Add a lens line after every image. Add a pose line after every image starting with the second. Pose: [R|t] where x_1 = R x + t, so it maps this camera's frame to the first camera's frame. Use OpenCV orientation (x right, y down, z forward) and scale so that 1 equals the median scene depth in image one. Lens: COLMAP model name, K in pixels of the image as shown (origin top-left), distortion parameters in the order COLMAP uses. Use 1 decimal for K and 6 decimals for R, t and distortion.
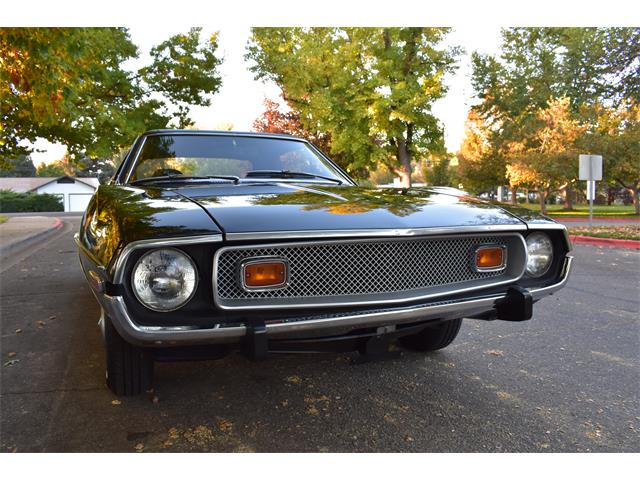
lens RADIAL K [[565.0, 0, 319.7], [0, 565.0, 240.0], [0, 0, 1]] dist [-0.088879, -0.002094]
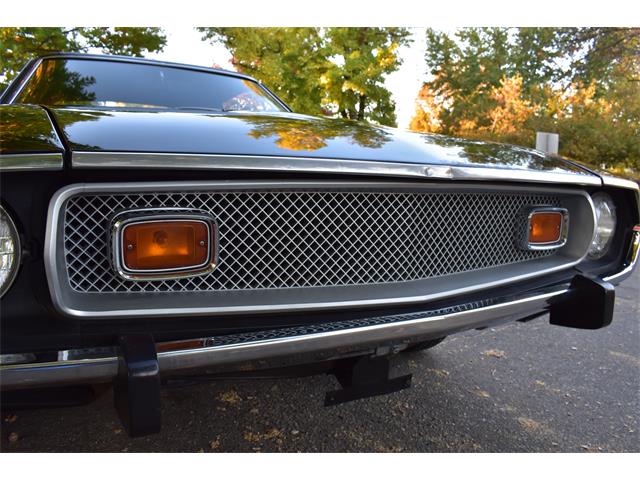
lens RADIAL K [[515.2, 0, 322.1], [0, 515.2, 241.2], [0, 0, 1]] dist [-0.103191, 0.030861]
pose [[0.993456, 0.023187, 0.111840, -0.002678], [-0.028373, 0.998584, 0.045006, 0.007303], [-0.110638, -0.047884, 0.992707, 0.118632]]
